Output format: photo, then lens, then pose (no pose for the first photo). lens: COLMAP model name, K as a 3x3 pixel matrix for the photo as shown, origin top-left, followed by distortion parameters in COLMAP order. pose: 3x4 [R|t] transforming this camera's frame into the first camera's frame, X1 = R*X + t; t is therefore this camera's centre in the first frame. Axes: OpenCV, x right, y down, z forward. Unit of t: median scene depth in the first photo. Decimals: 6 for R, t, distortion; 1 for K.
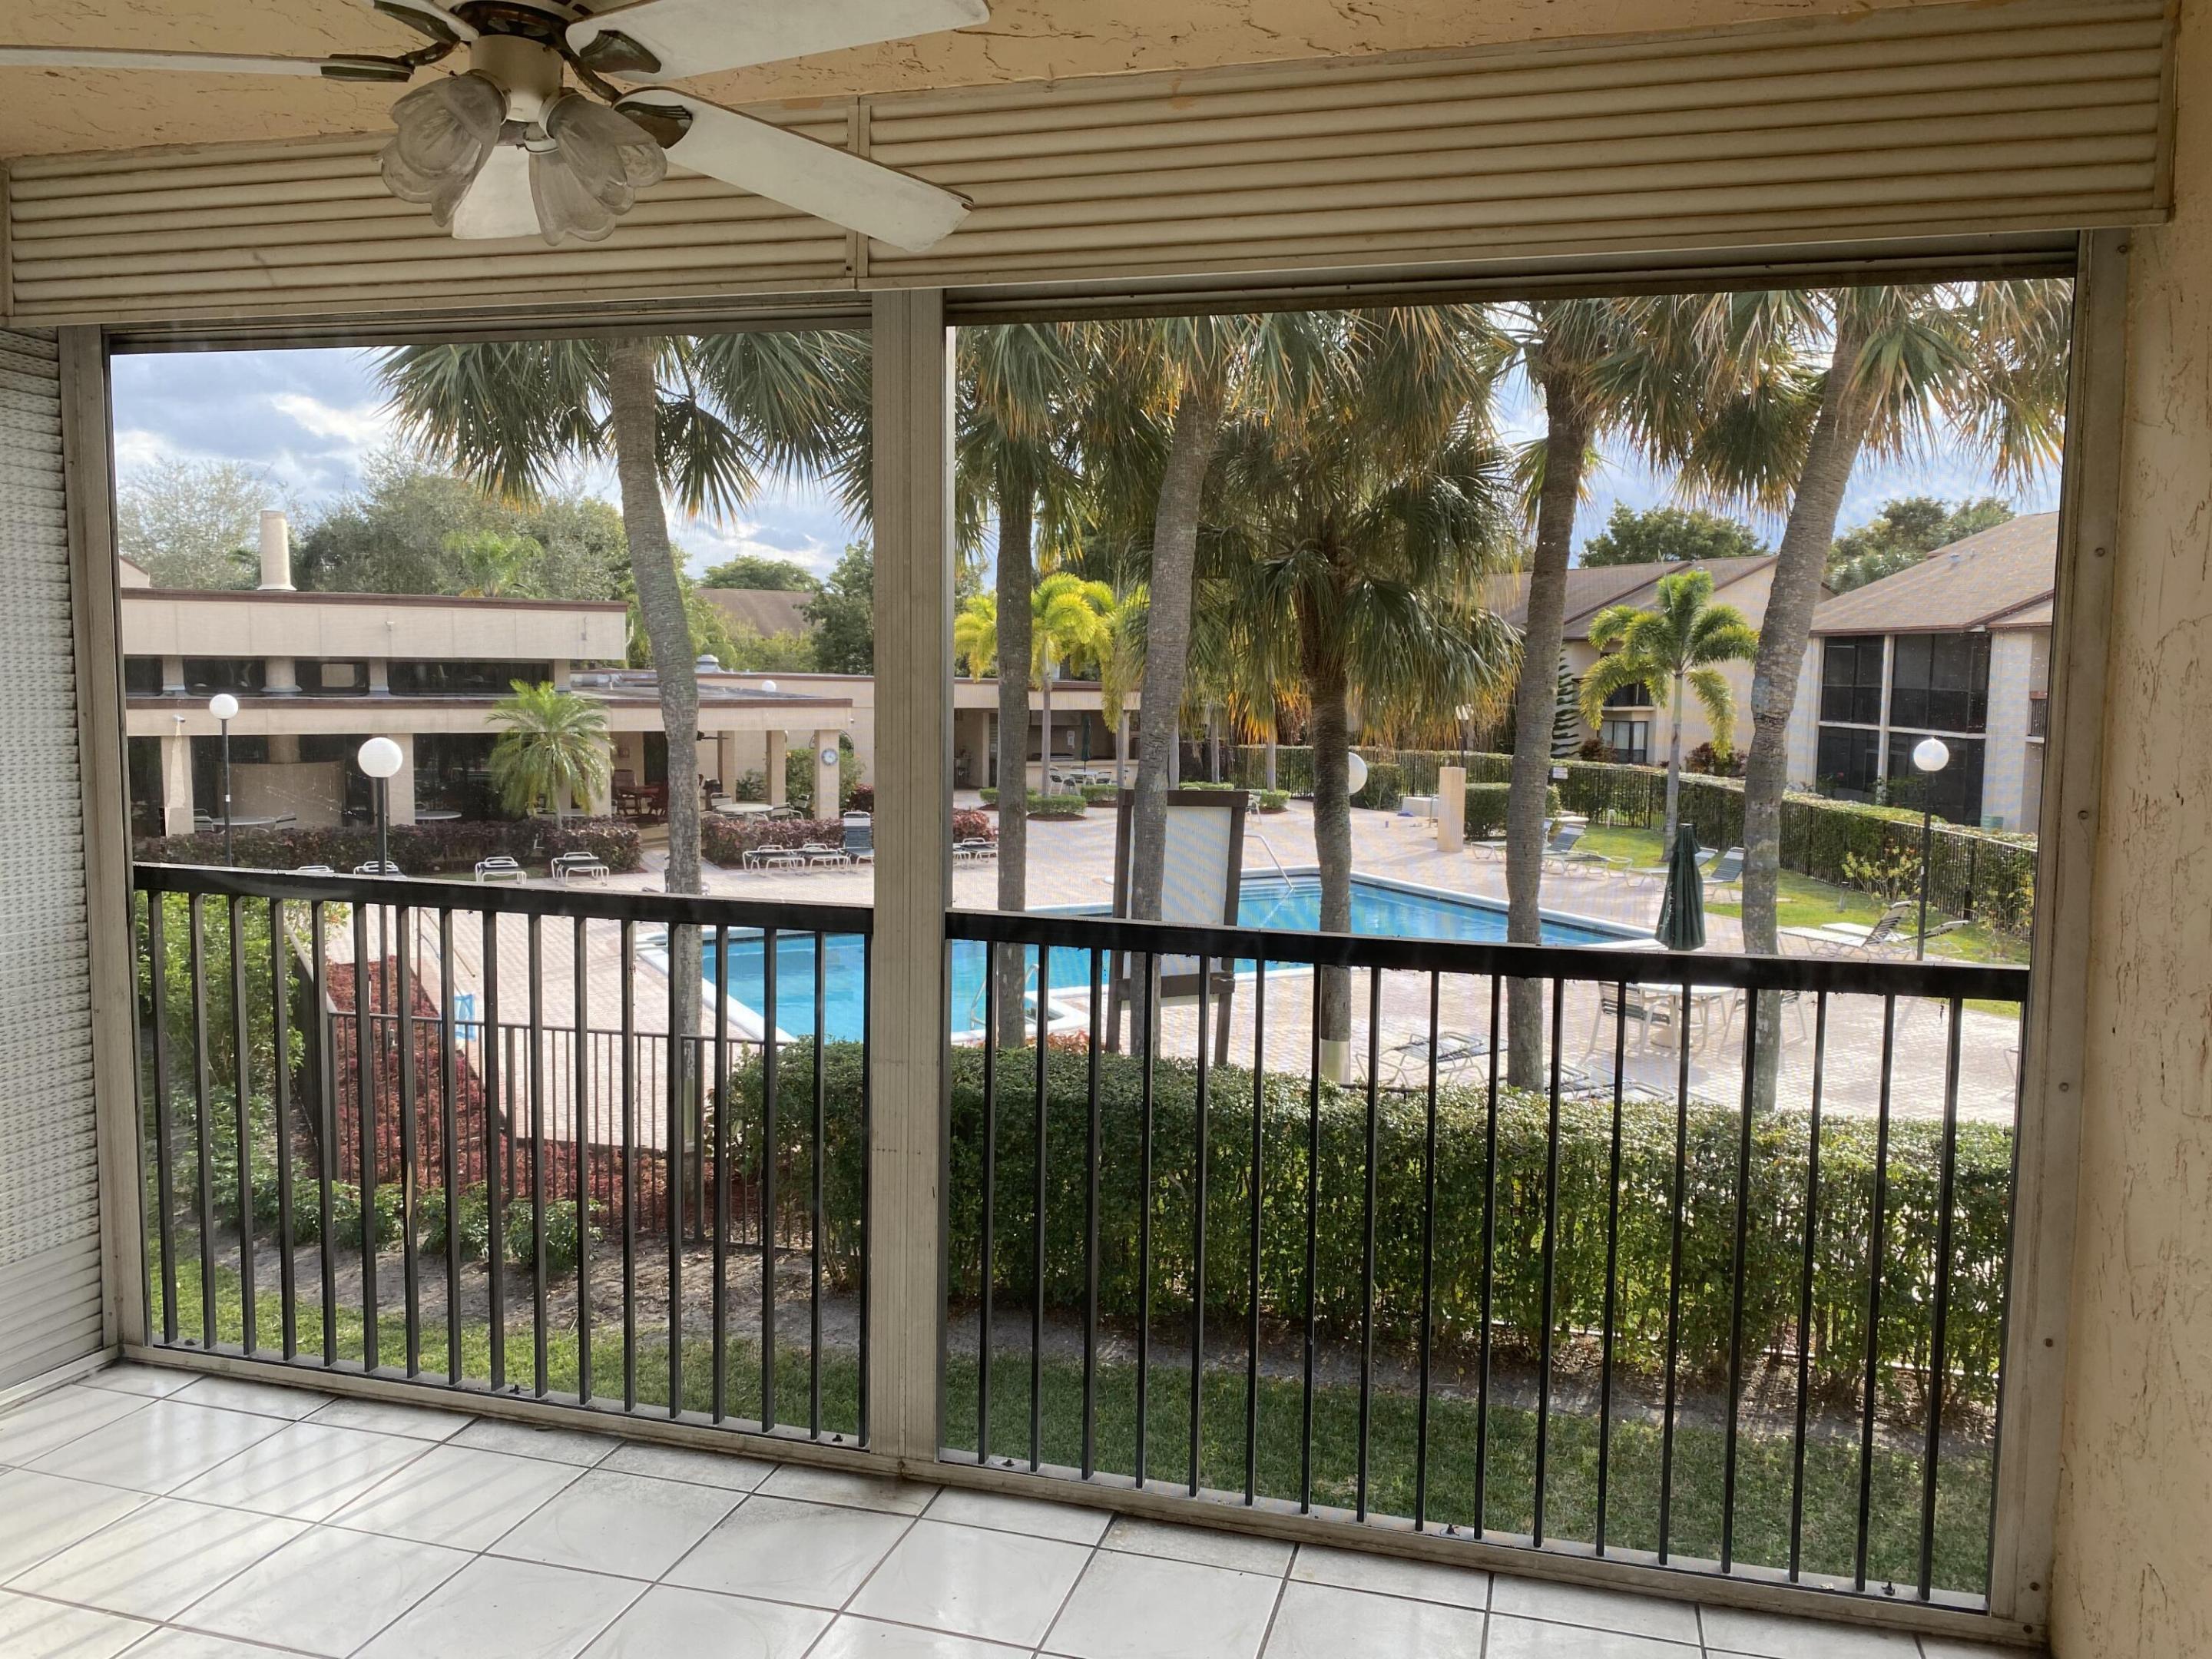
lens RADIAL K [[1672.1, 0, 1088.7], [0, 1672.1, 822.5], [0, 0, 1]] dist [0.006813, -0.007716]
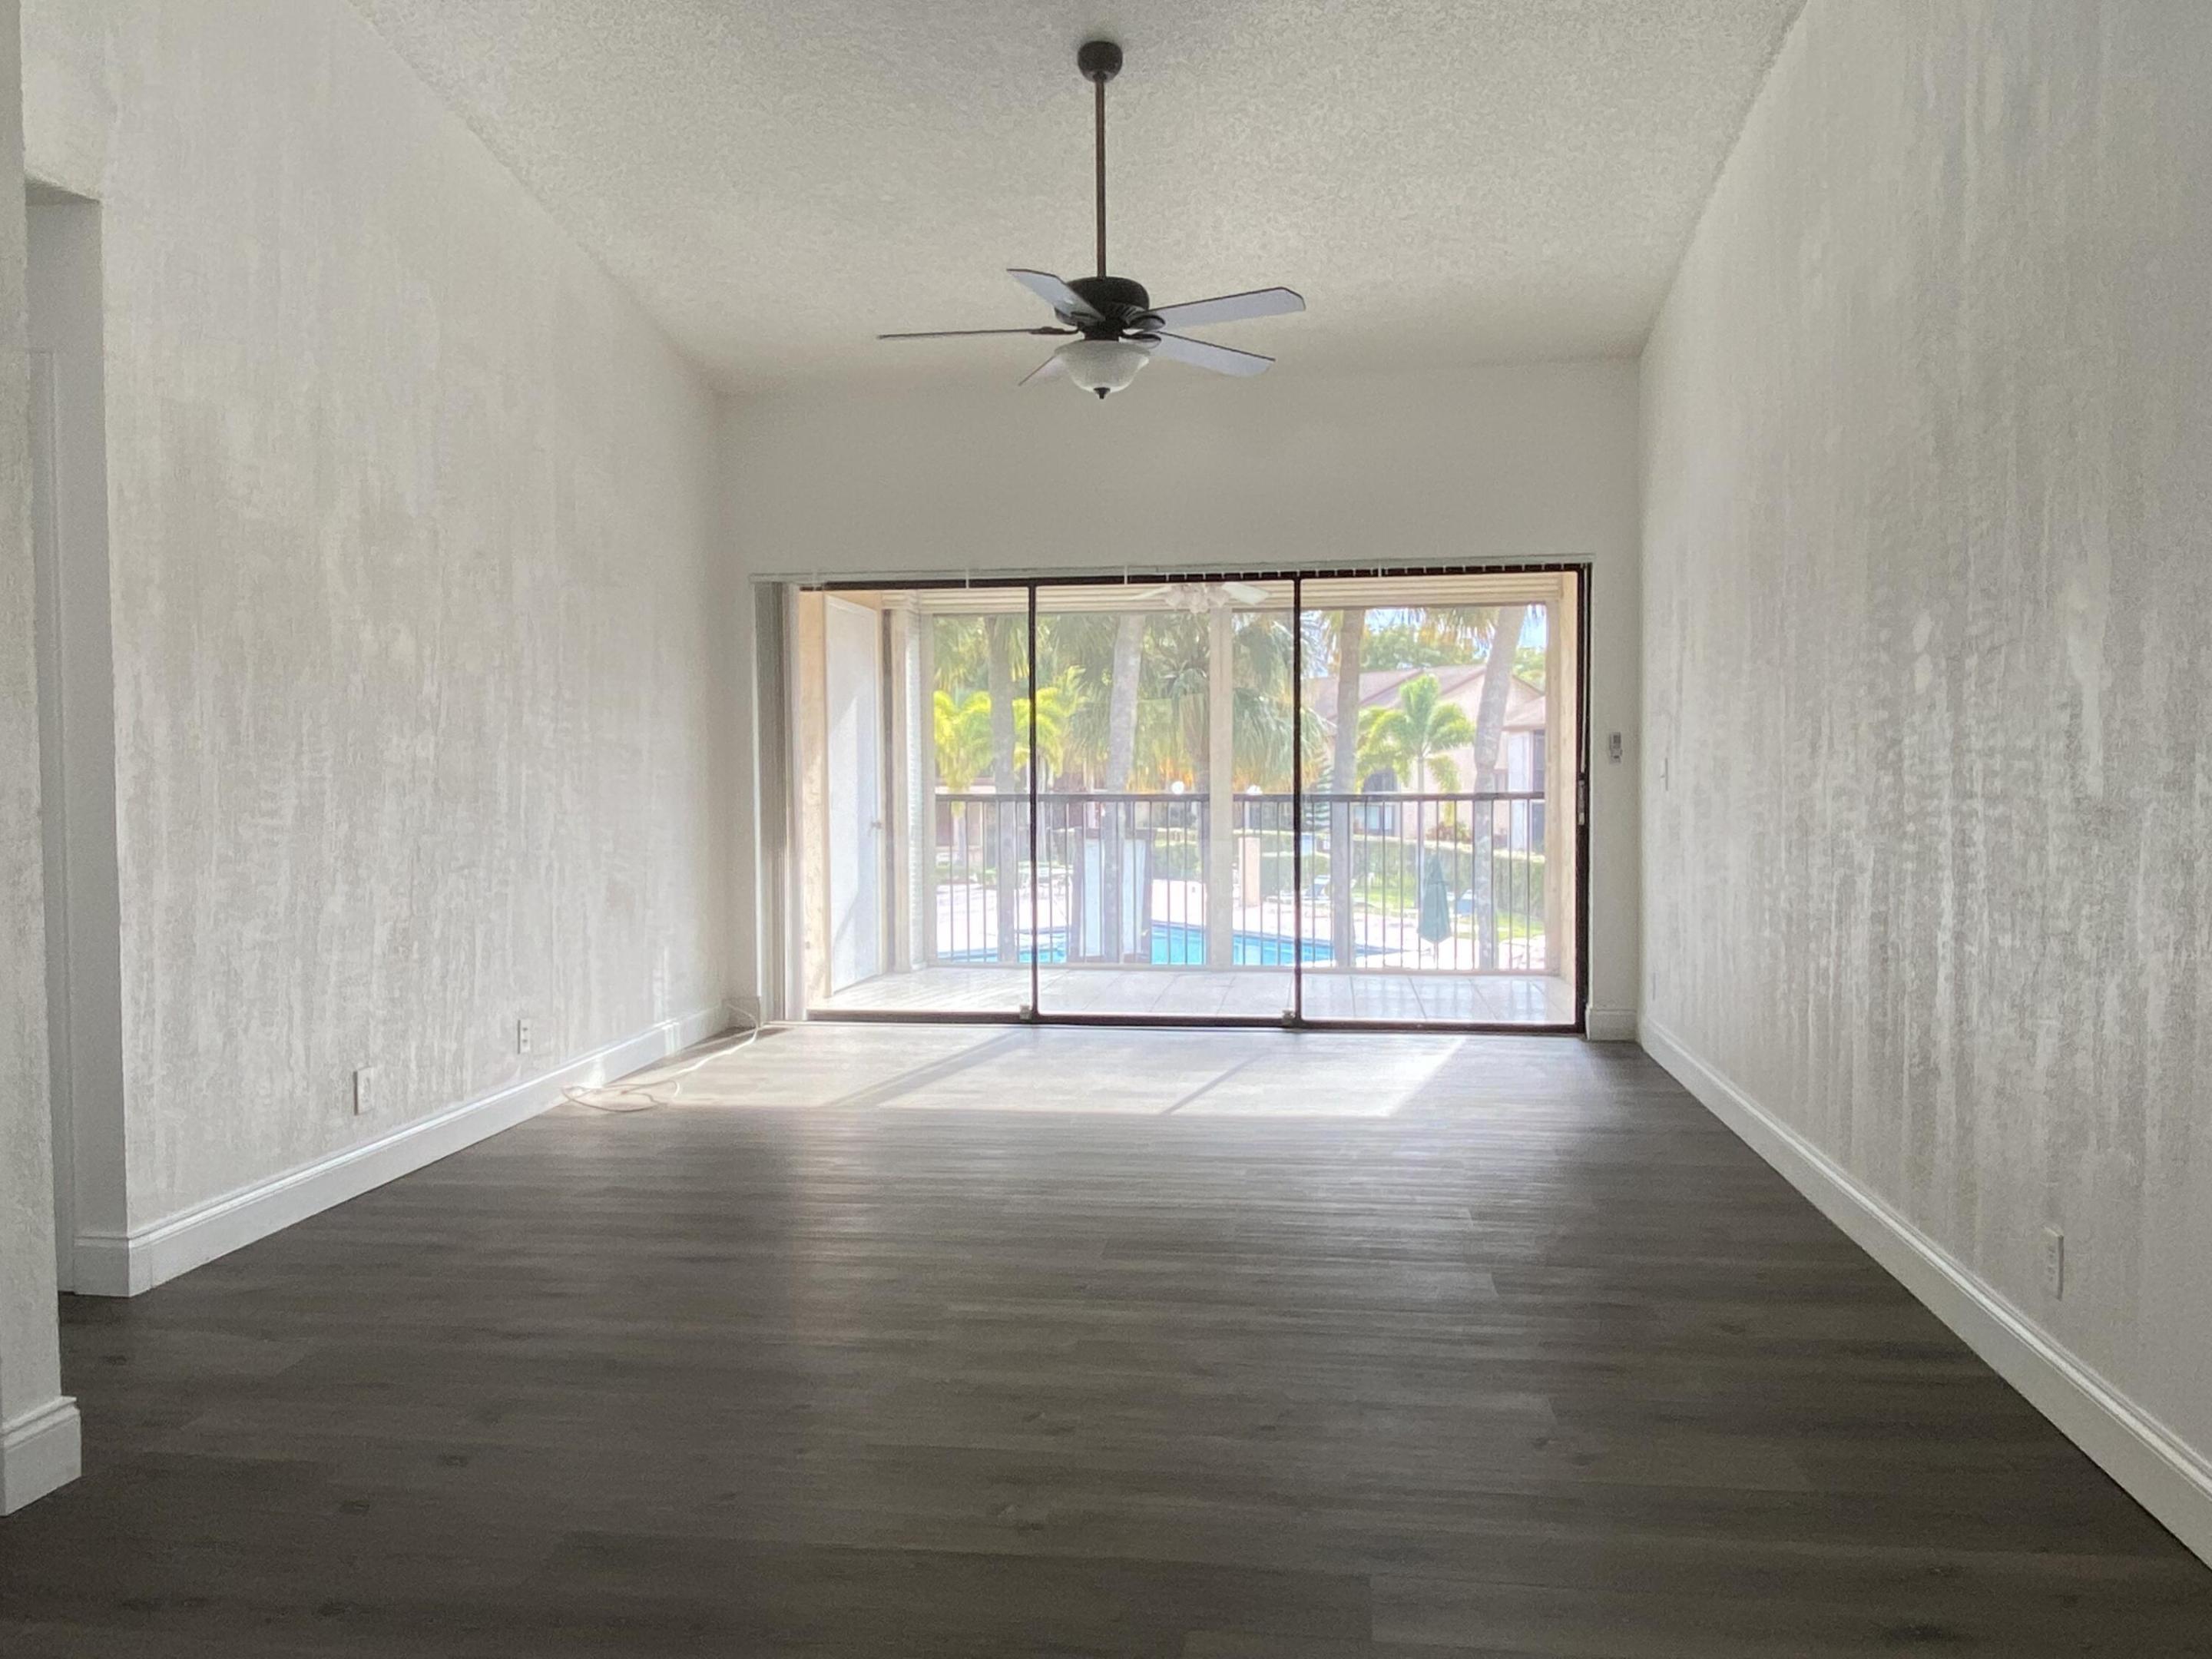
lens RADIAL K [[1617.6, 0, 1095.3], [0, 1617.6, 845.7], [0, 0, 1]] dist [0.011244, 0.001627]
pose [[0.989420, -0.025017, 0.142910, -0.062768], [0.031829, 0.998453, -0.045582, 0.023006], [-0.141548, 0.049648, 0.988686, -0.159942]]
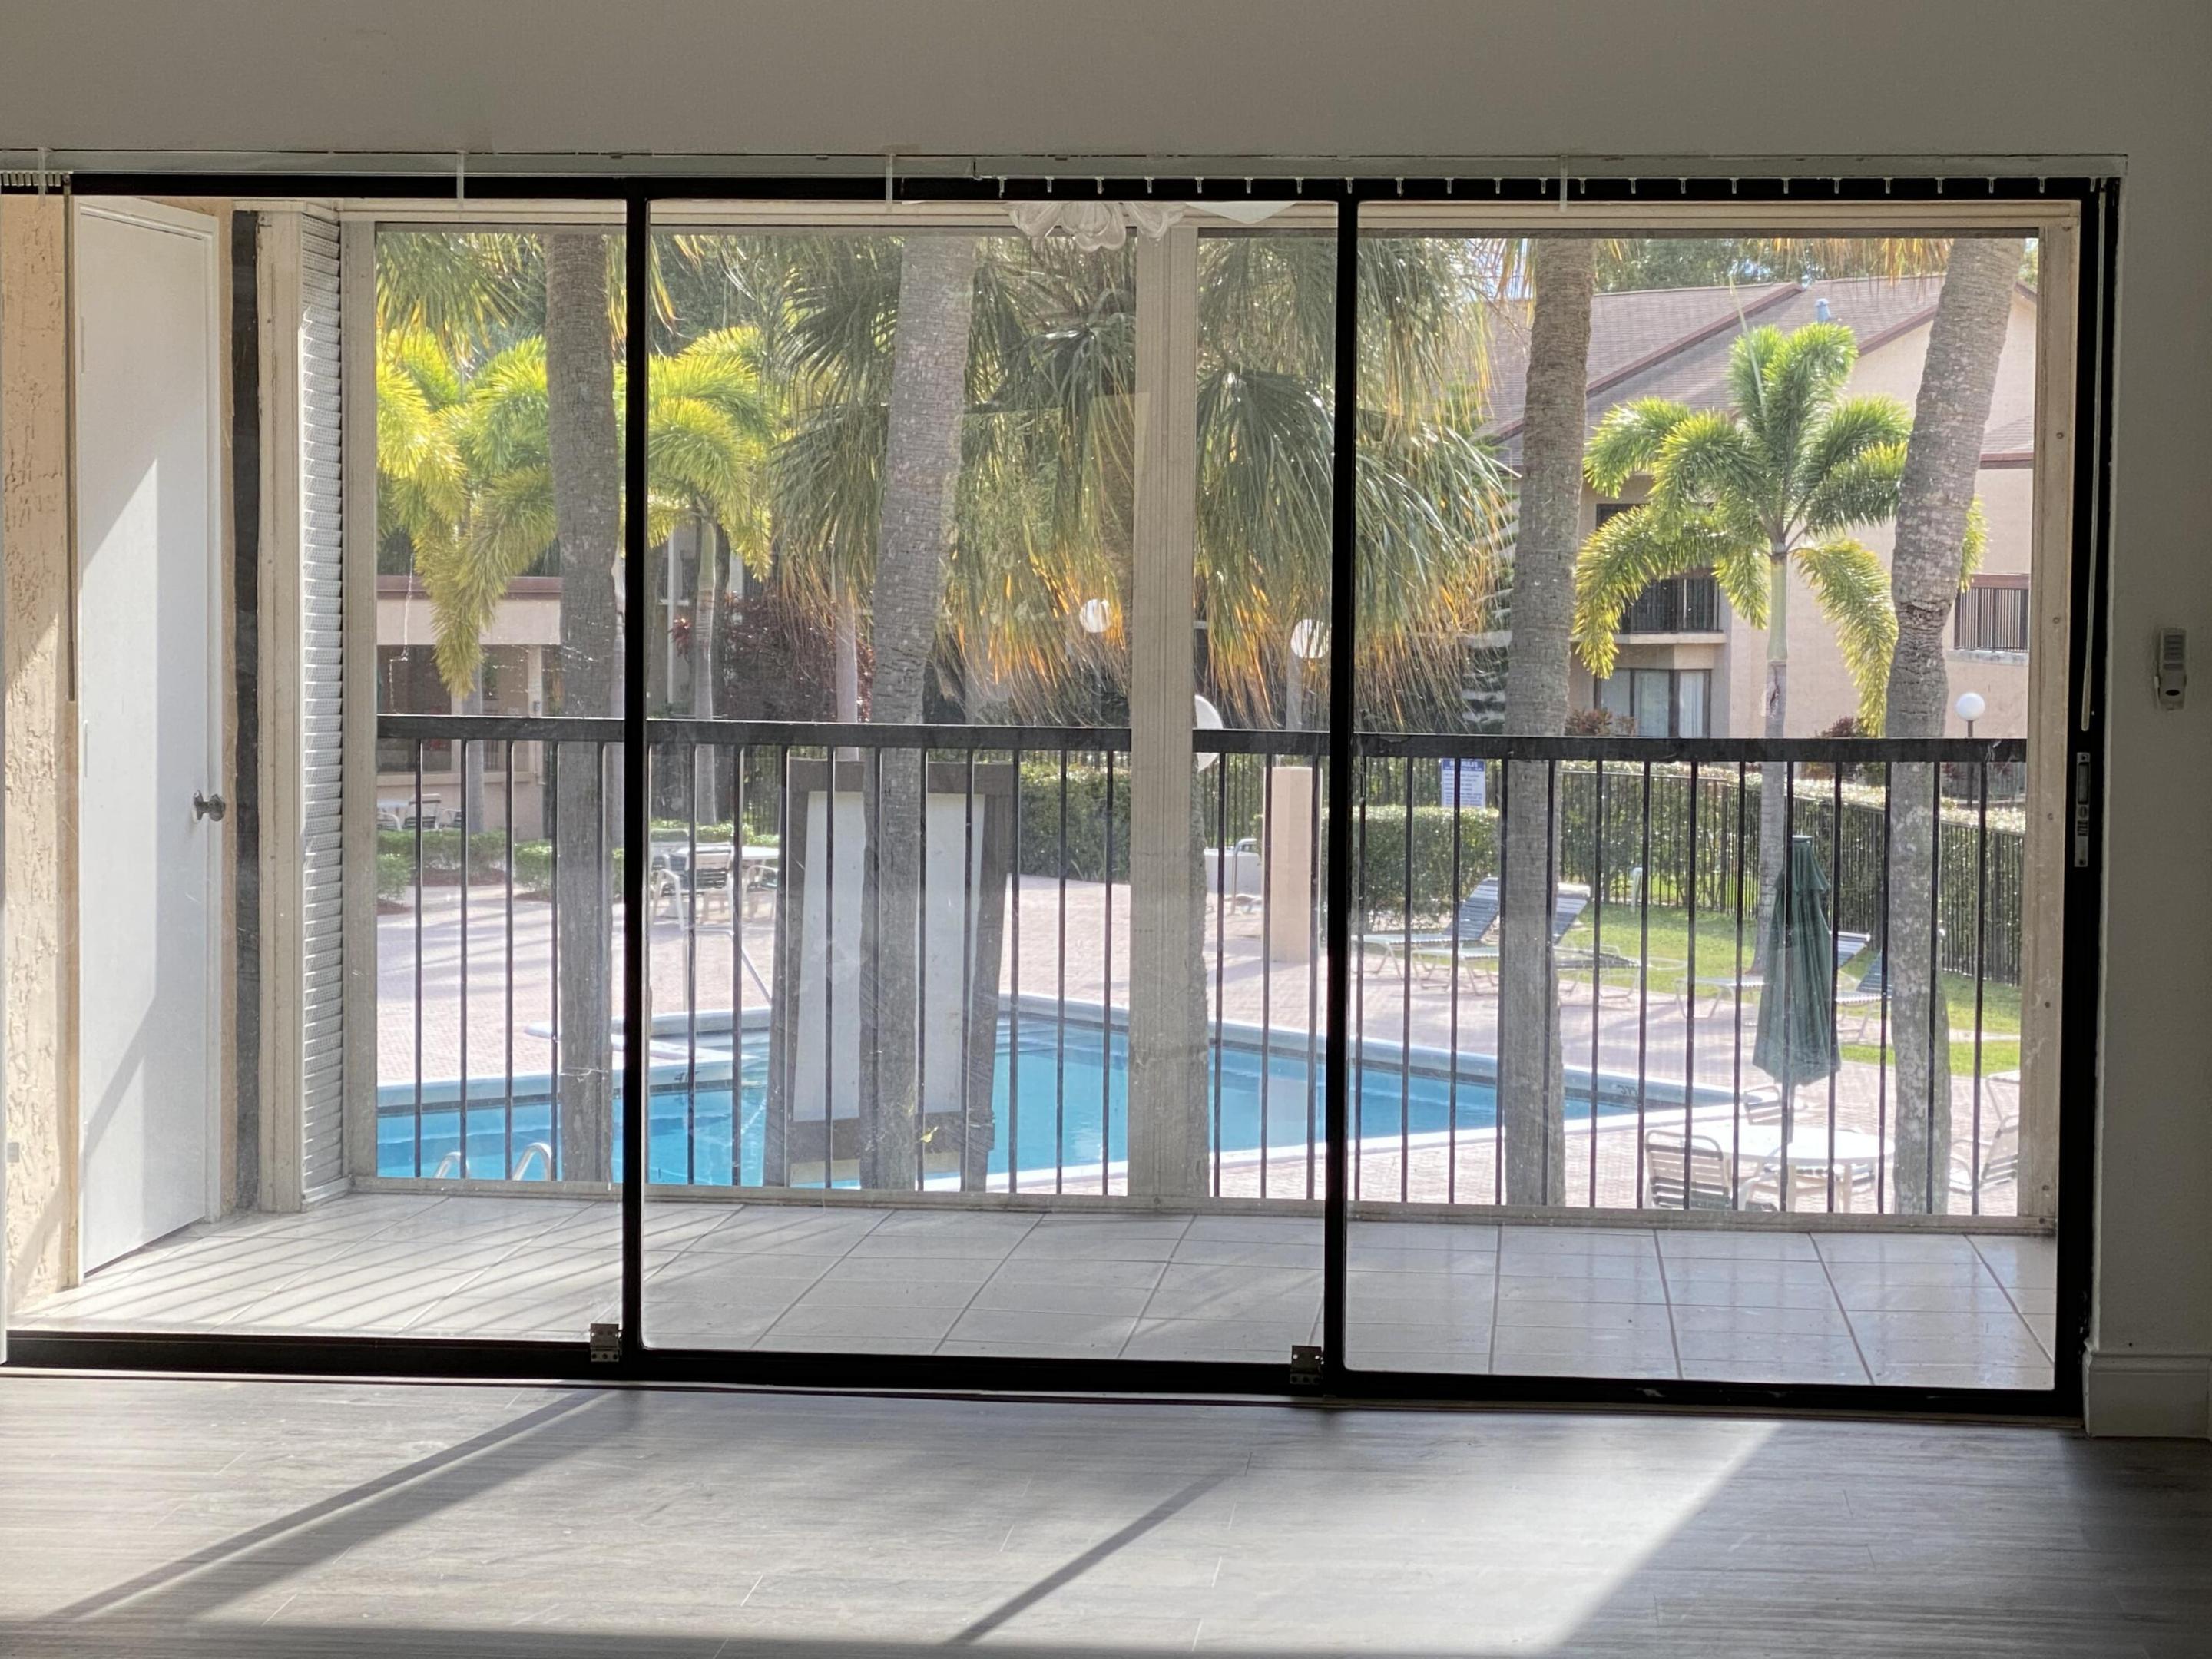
lens RADIAL K [[4680.6, 0, 1115.2], [0, 4680.6, 820.2], [0, 0, 1]] dist [-0.003263, 0.000000]
pose [[0.980632, -0.012692, 0.195449, -0.061979], [0.019248, 0.999313, -0.031681, 0.017696], [-0.194912, 0.034829, 0.980202, -0.175162]]
